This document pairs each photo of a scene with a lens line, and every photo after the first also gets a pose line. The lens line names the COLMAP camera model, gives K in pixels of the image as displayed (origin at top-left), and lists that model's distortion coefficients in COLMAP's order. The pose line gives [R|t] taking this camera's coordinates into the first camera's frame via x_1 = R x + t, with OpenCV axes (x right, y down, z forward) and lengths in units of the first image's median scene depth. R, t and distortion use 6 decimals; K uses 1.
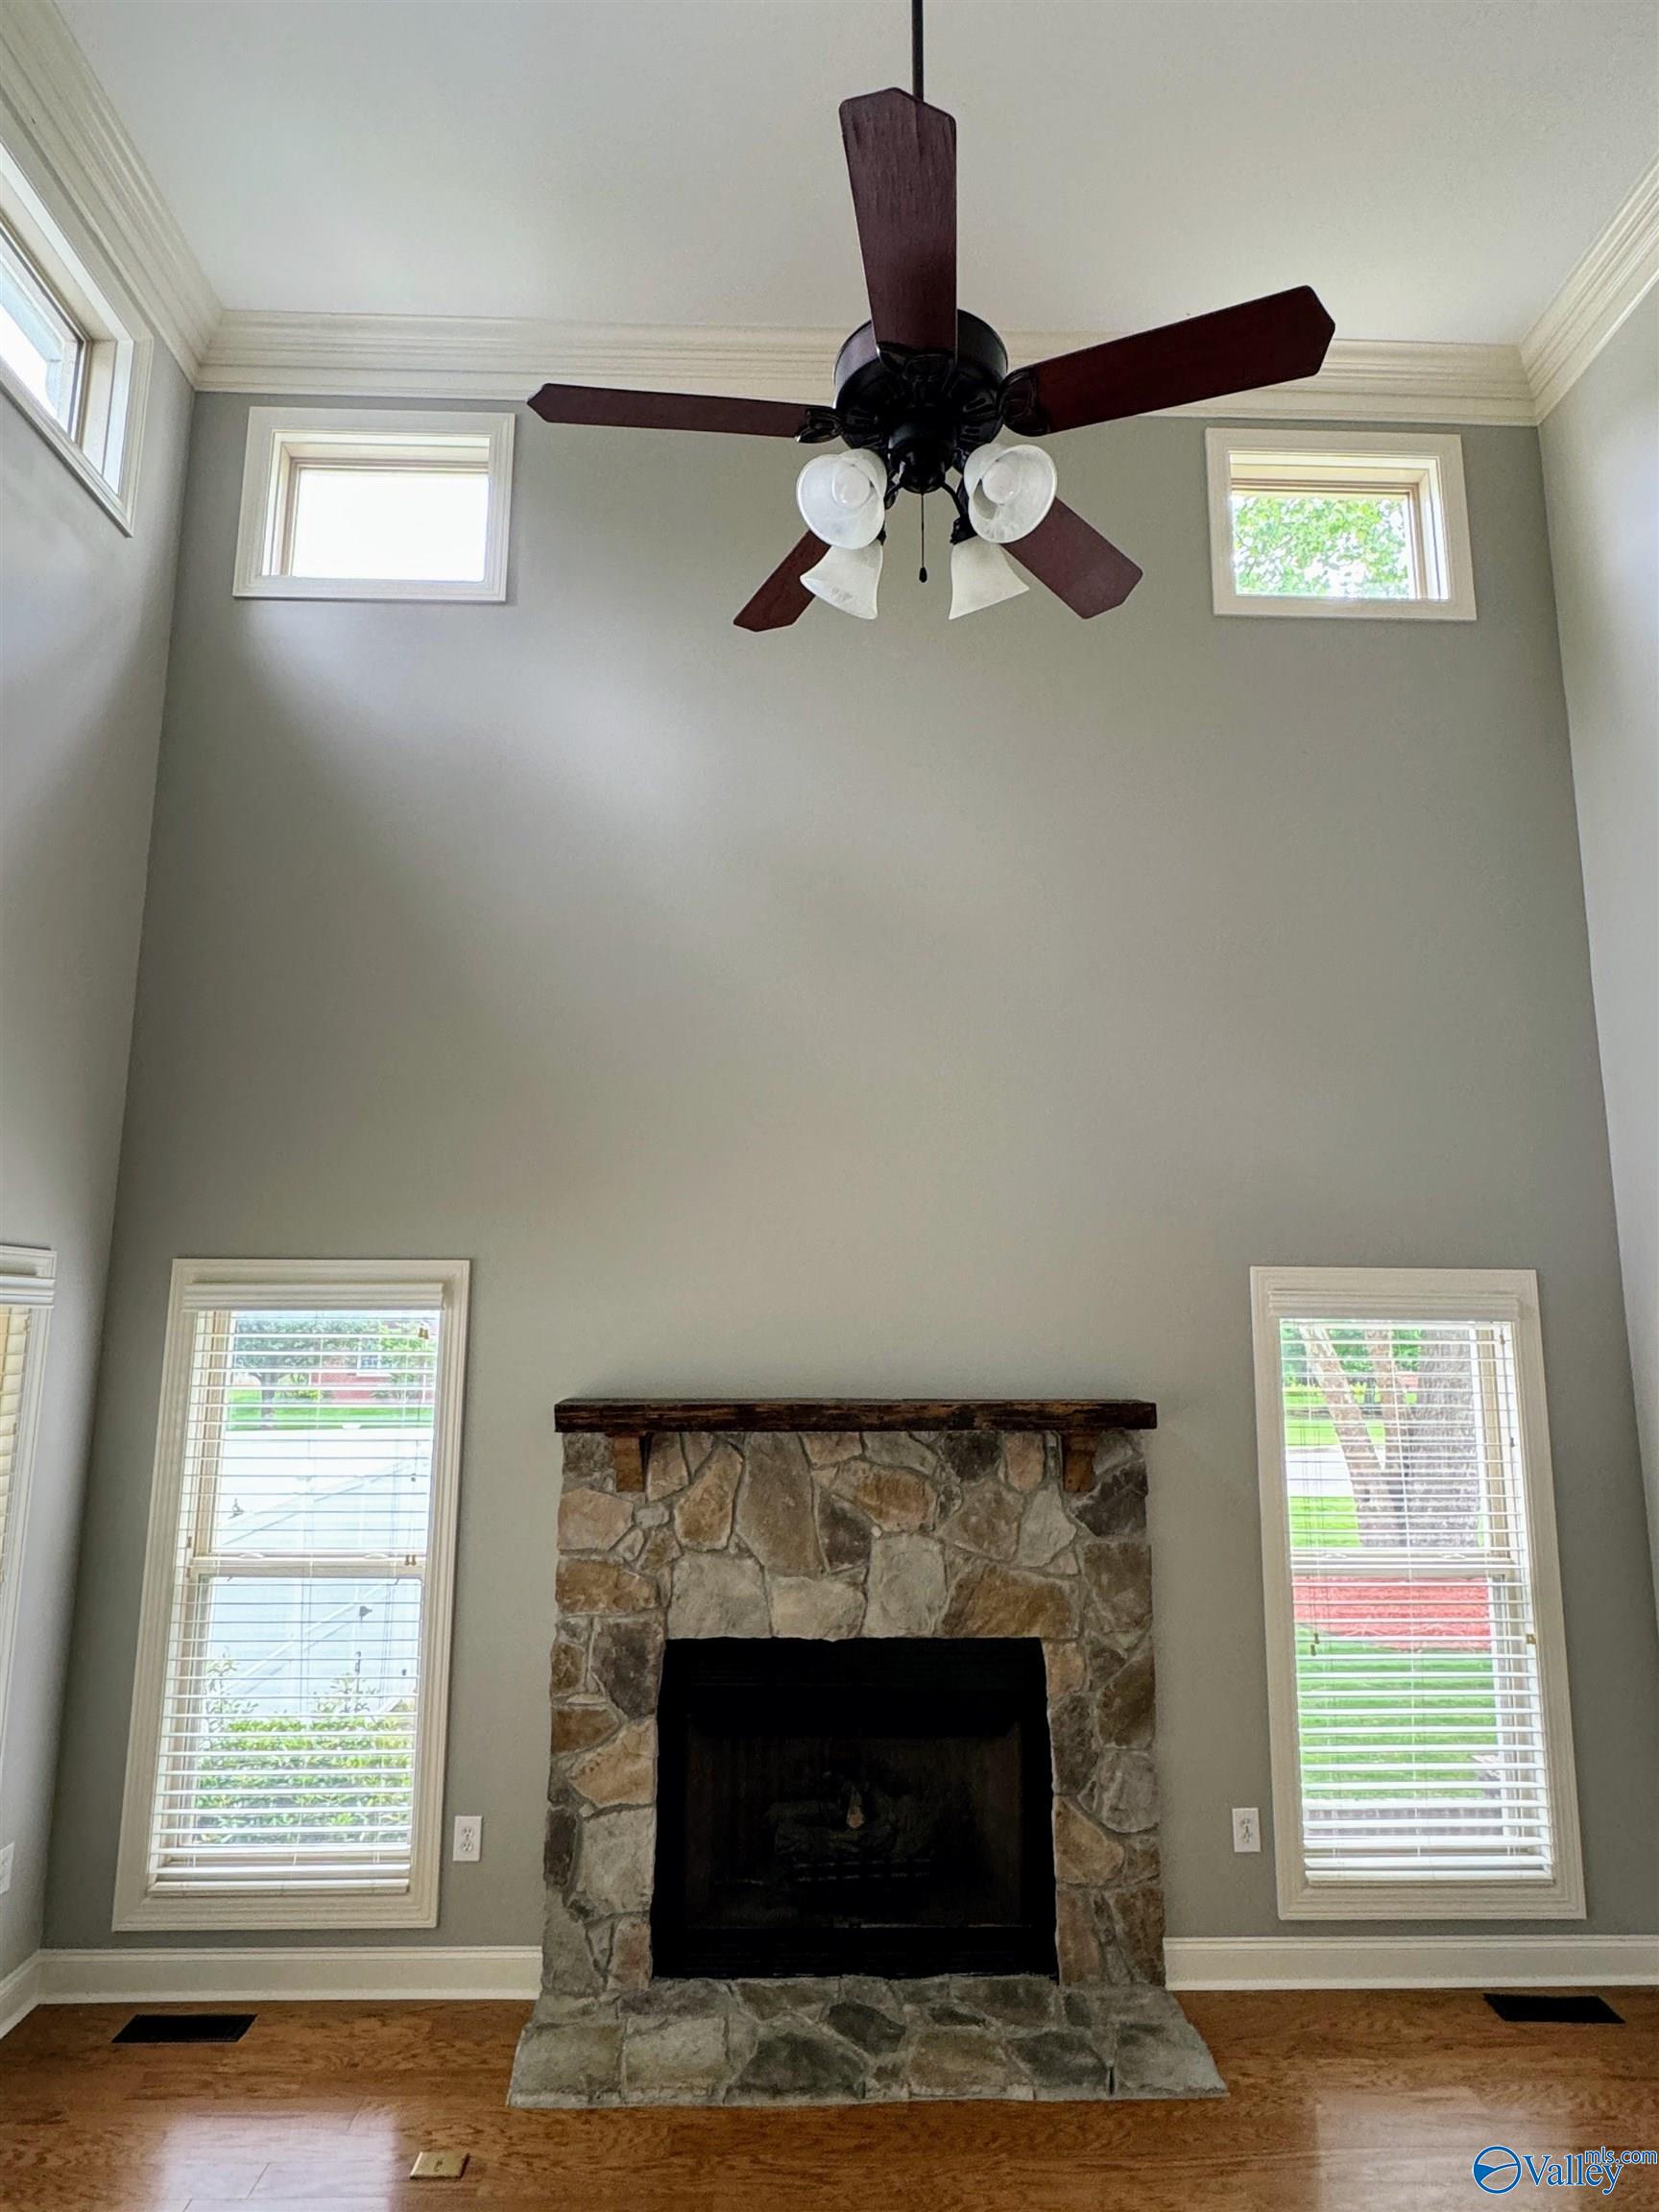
lens RADIAL K [[1266.3, 0, 841.6], [0, 1266.3, 1105.1], [0, 0, 1]] dist [-0.007154, -0.000724]
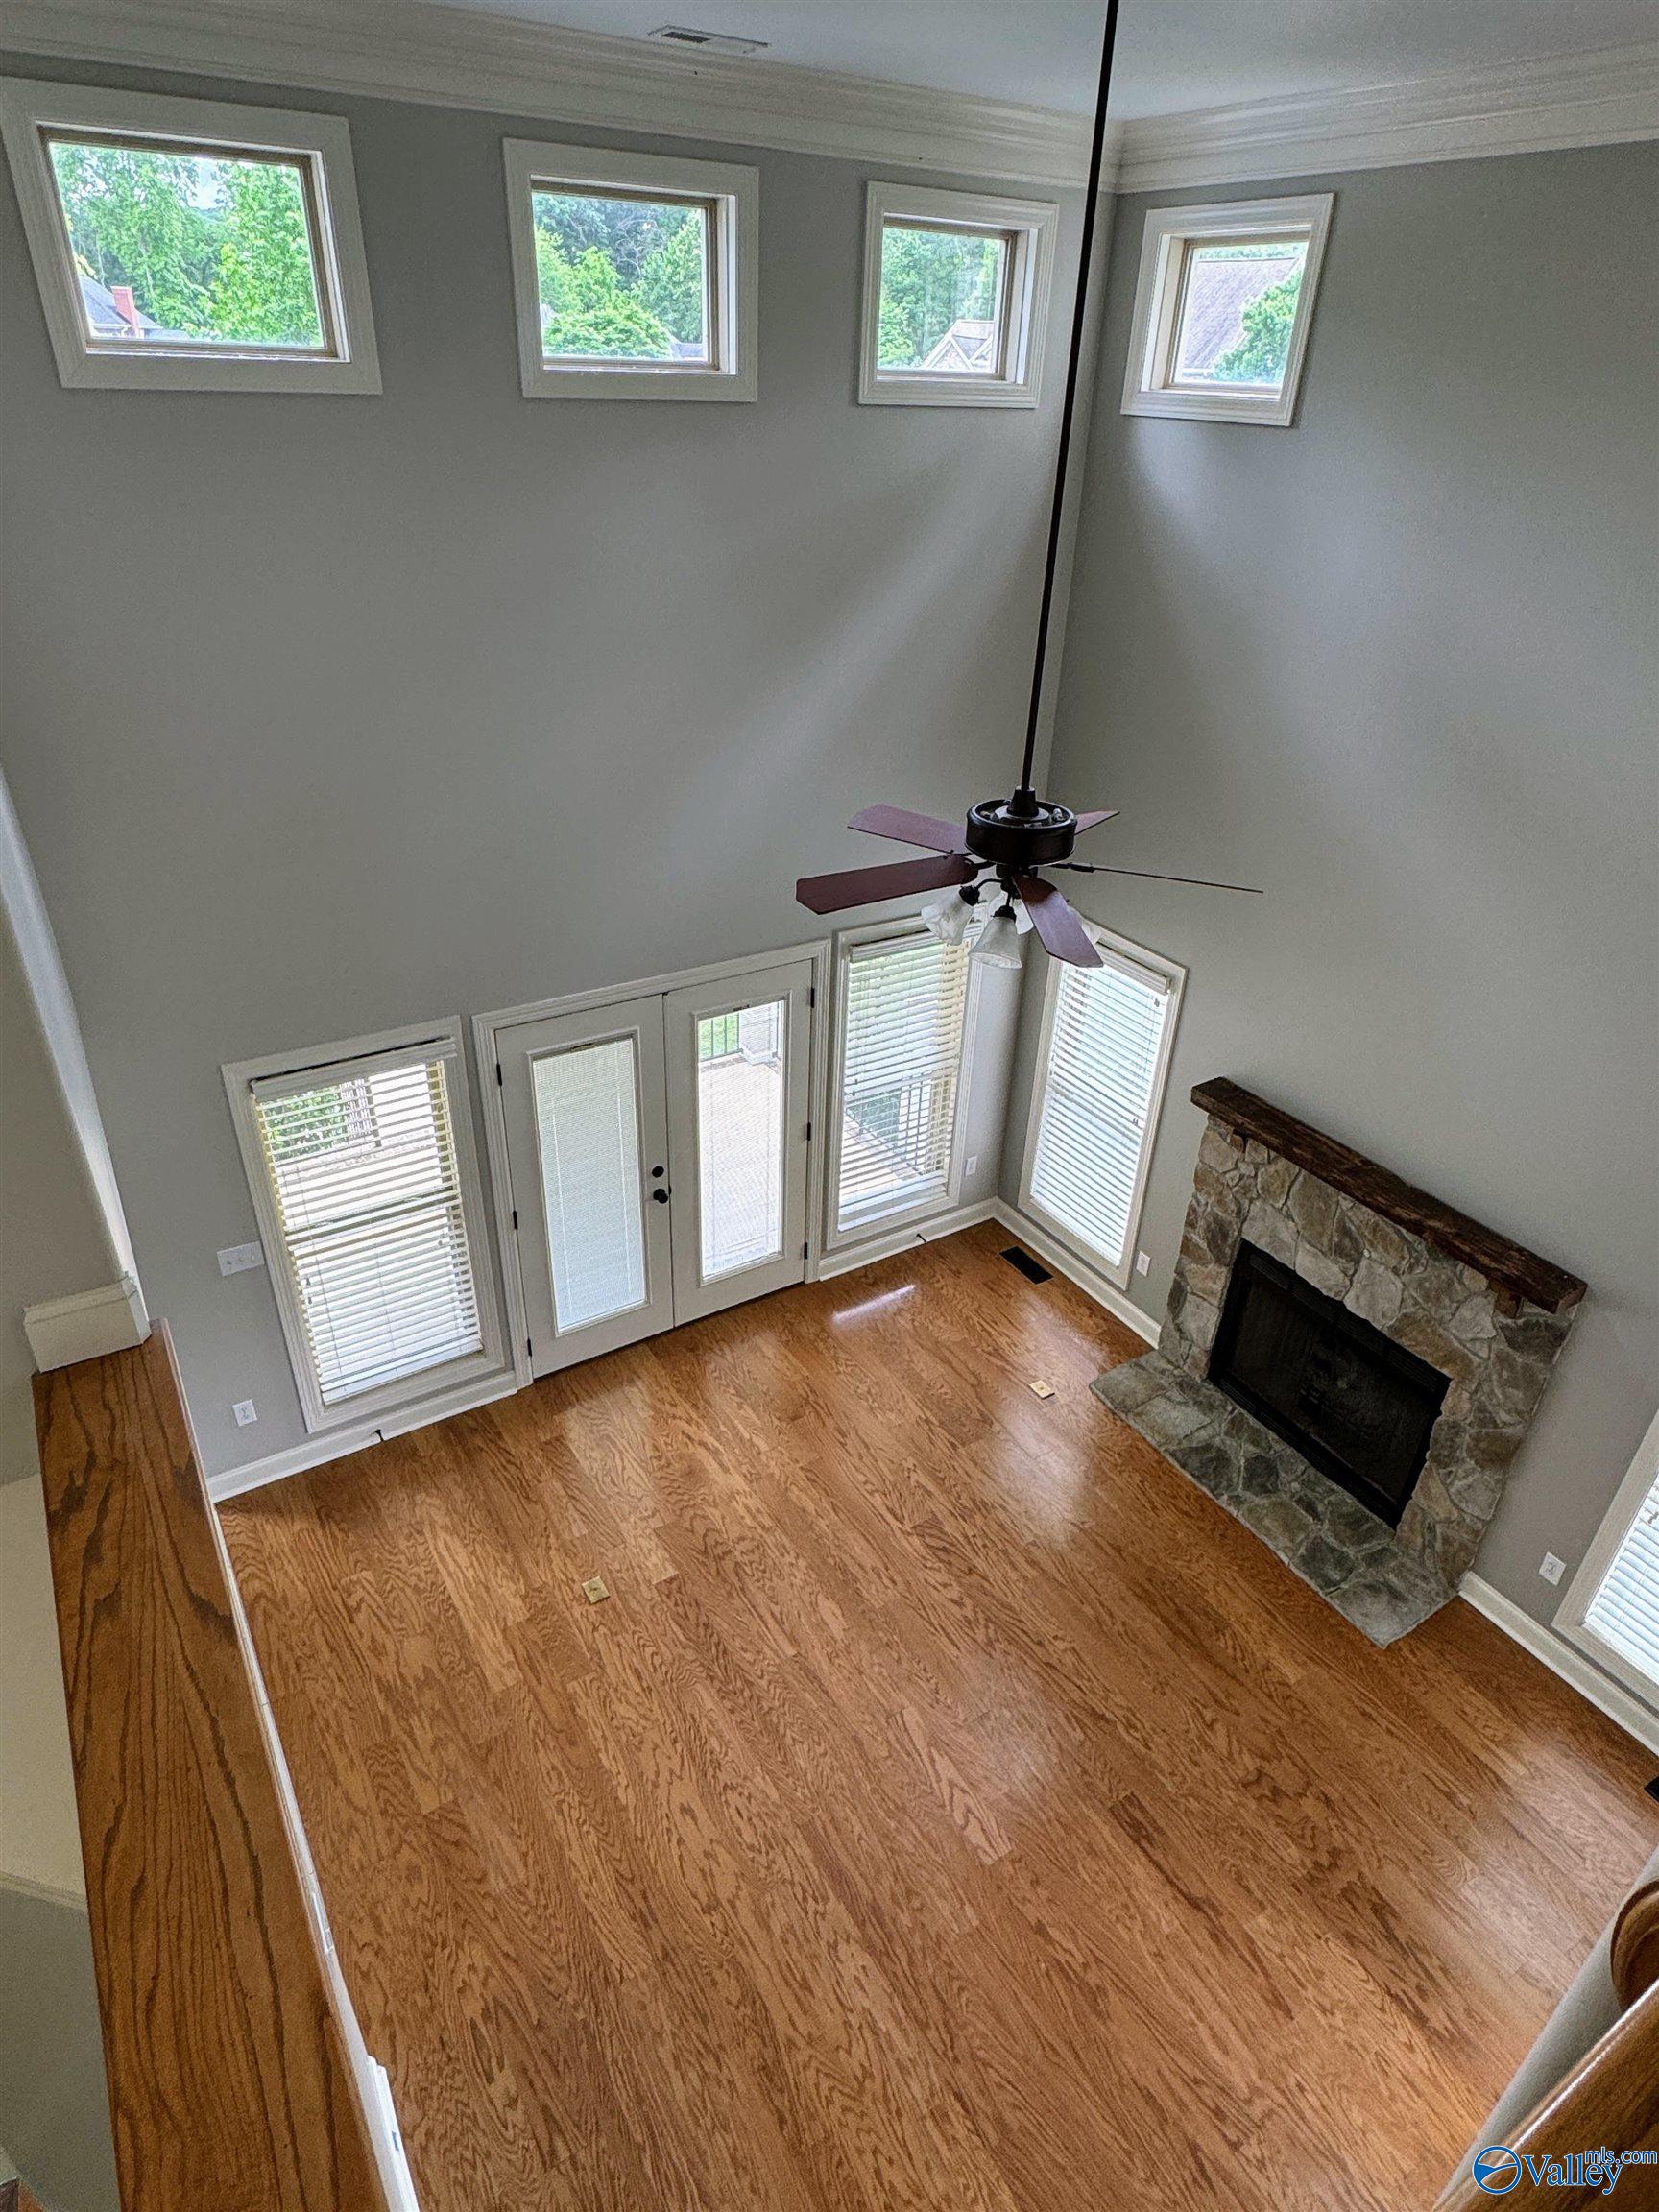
lens RADIAL K [[1266.3, 0, 841.6], [0, 1266.3, 1105.1], [0, 0, 1]] dist [-0.007154, -0.000724]
pose [[0.508999, 0.448773, -0.734522, 0.700302], [0.108586, 0.813040, 0.571992, -0.676279], [0.853891, -0.370902, 0.365106, 0.047535]]
